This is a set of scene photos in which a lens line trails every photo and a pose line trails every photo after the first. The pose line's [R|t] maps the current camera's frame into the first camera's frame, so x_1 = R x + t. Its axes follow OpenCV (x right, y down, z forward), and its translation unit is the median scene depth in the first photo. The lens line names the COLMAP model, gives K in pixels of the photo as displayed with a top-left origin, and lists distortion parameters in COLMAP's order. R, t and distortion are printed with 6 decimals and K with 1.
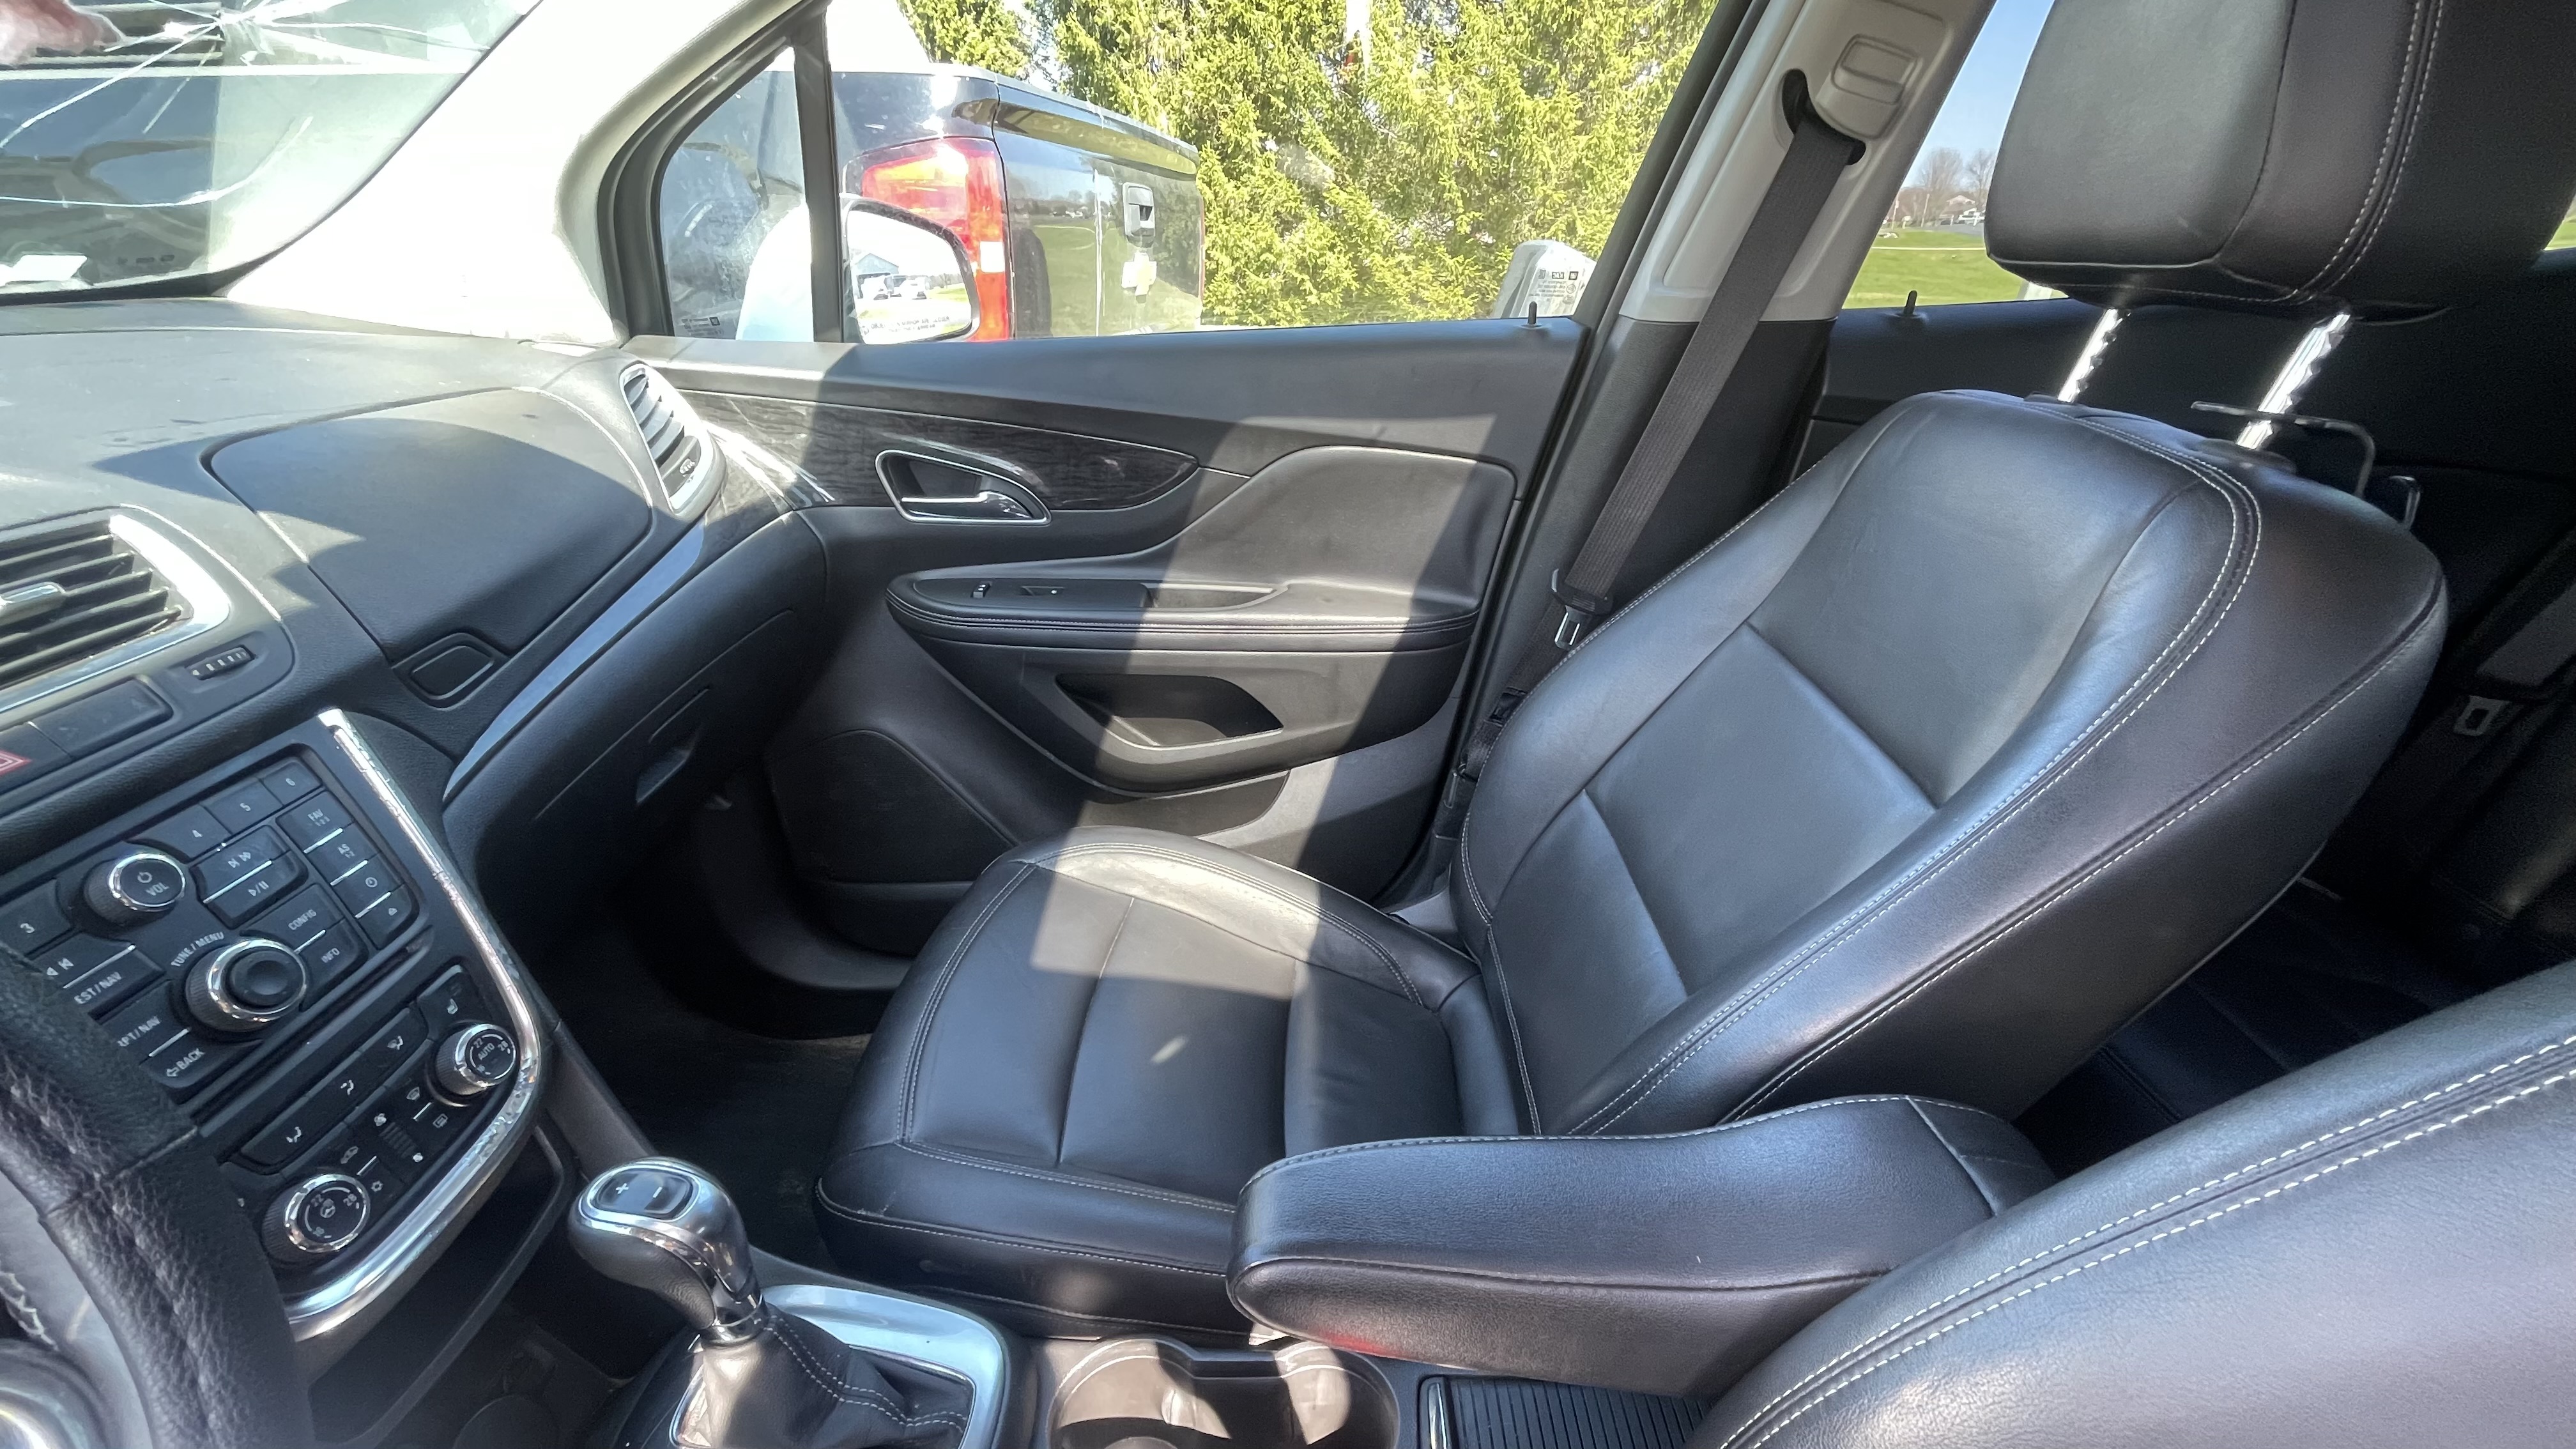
lens RADIAL K [[1046.4, 0, 1288.0], [0, 1046.4, 724.5], [0, 0, 1]] dist [0.000828, -0.000081]
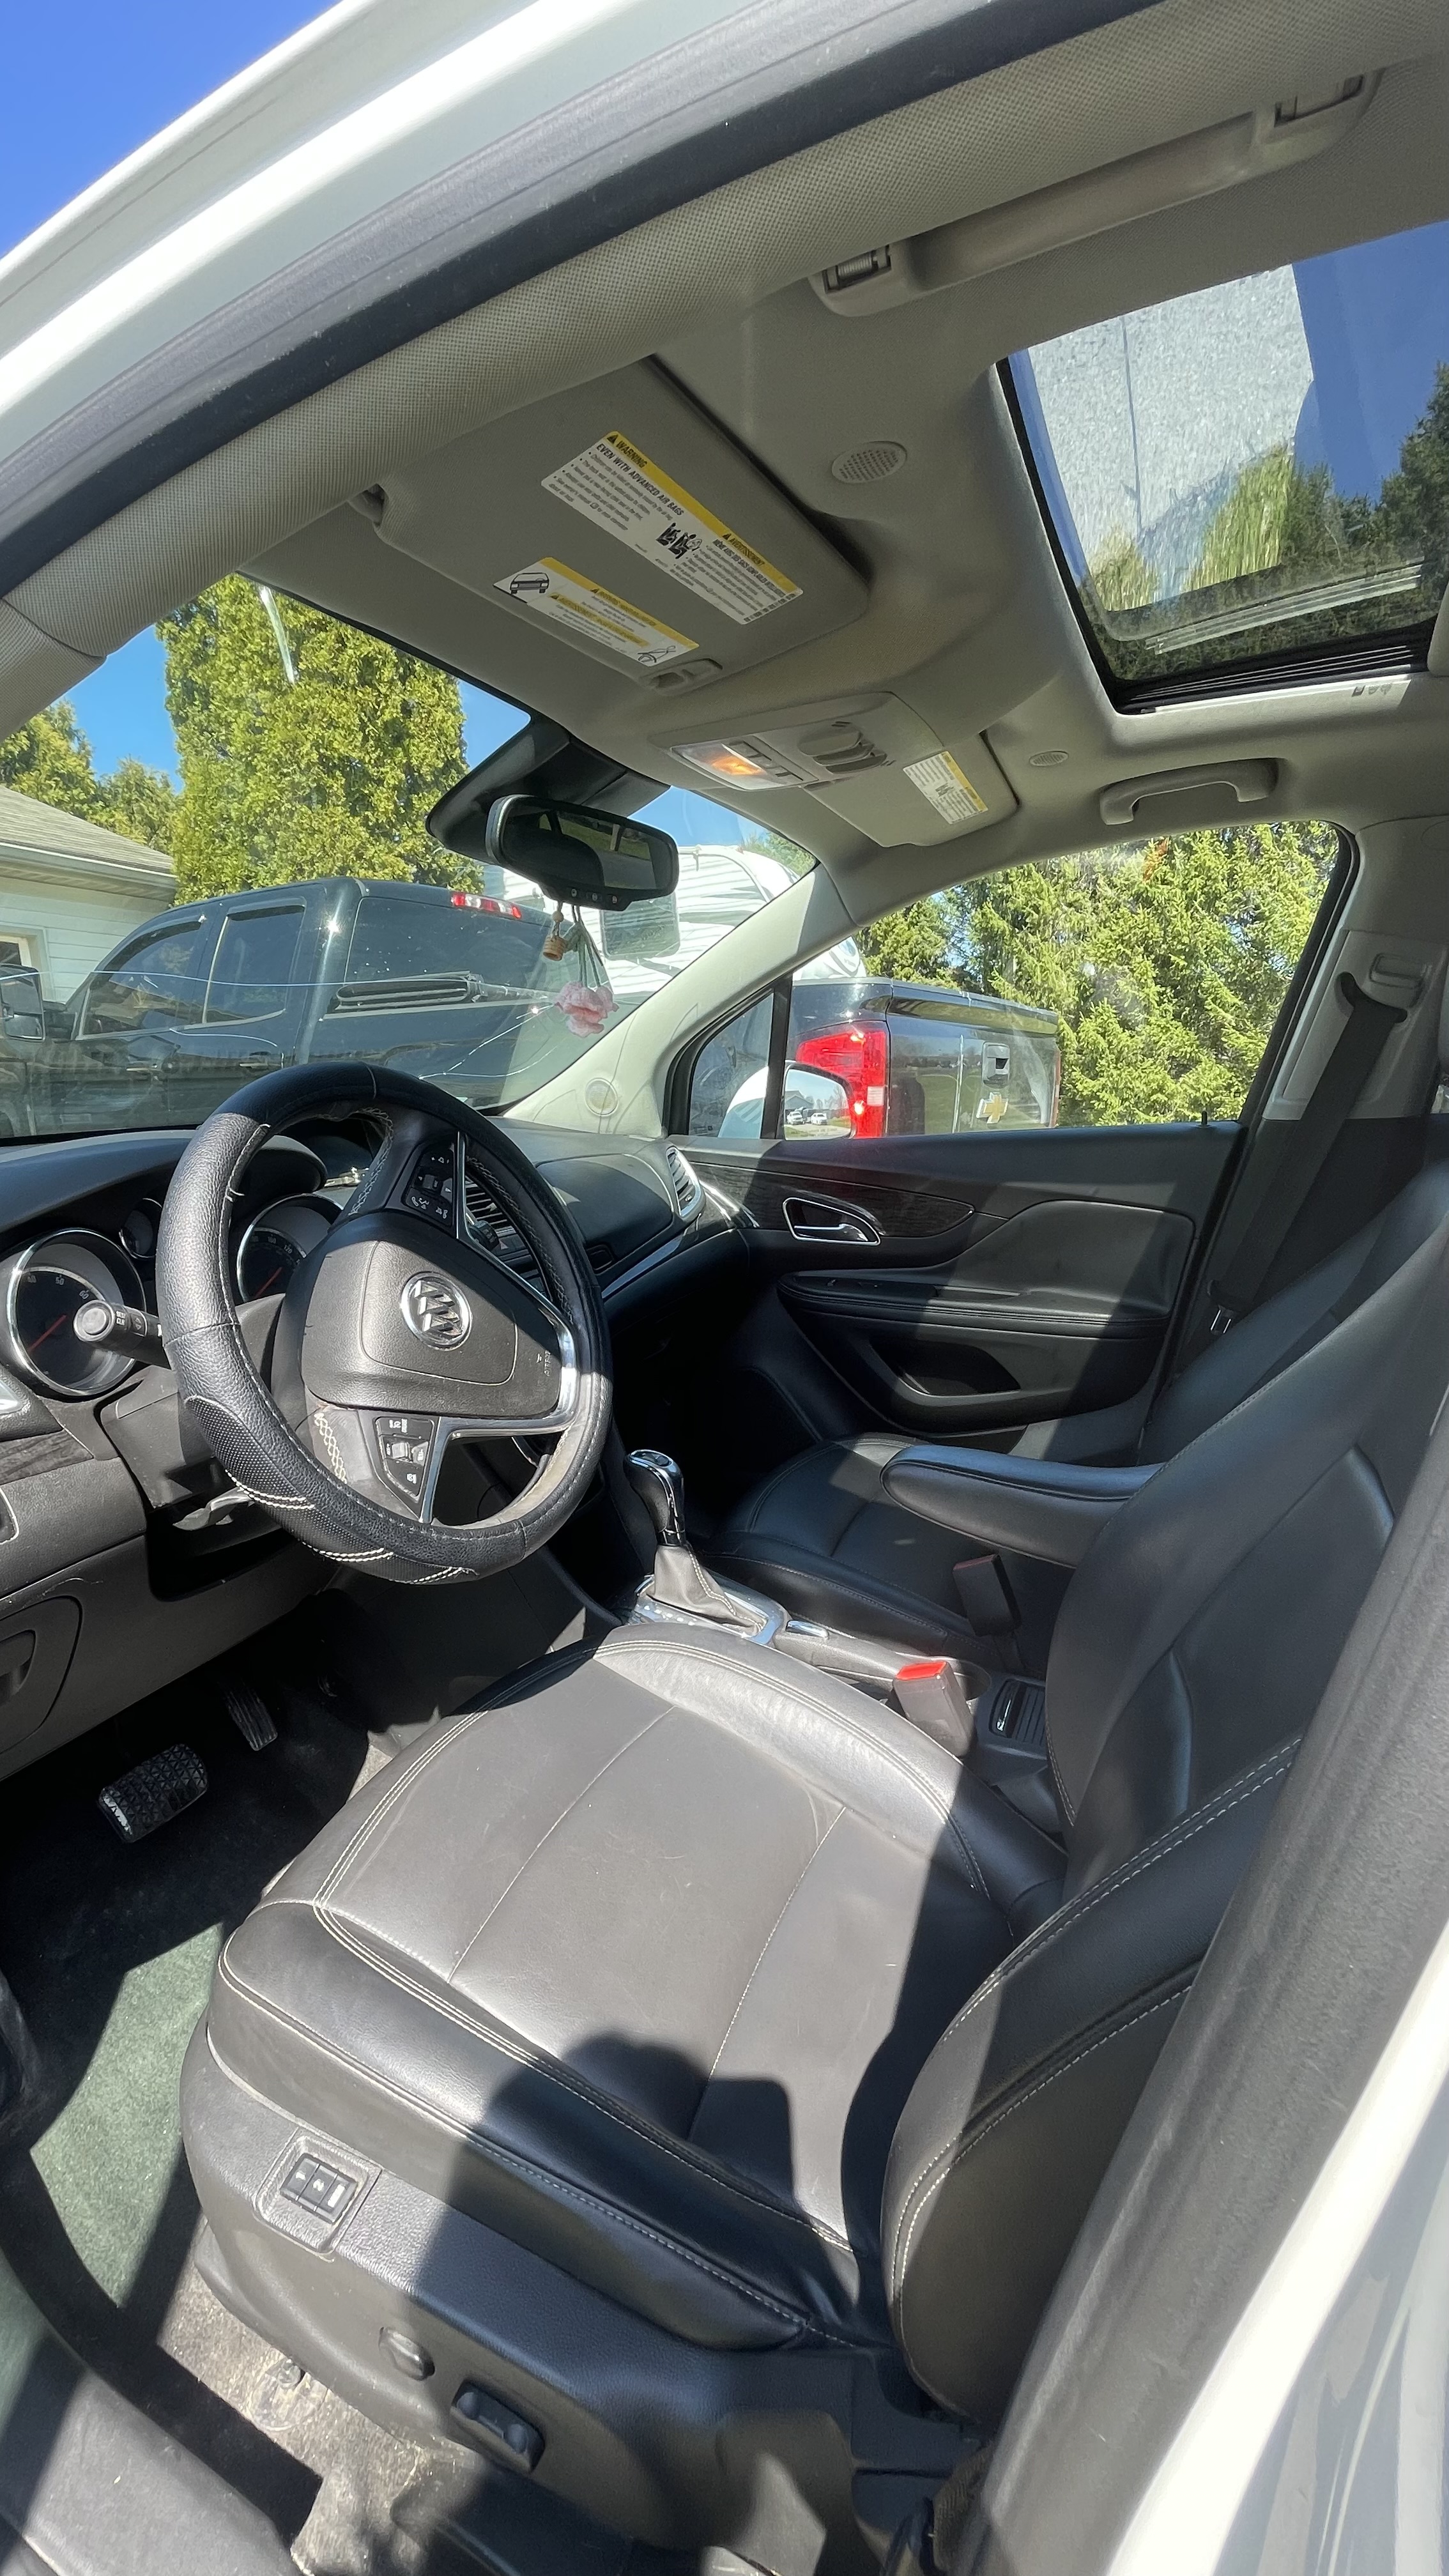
lens RADIAL K [[1046.4, 0, 724.5], [0, 1046.4, 1288.0], [0, 0, 1]] dist [0.000828, -0.000081]
pose [[0.915717, 0.054031, -0.398174, 0.121268], [-0.148645, 0.966173, -0.210746, 0.150085], [0.373318, 0.252170, 0.892773, -0.309070]]
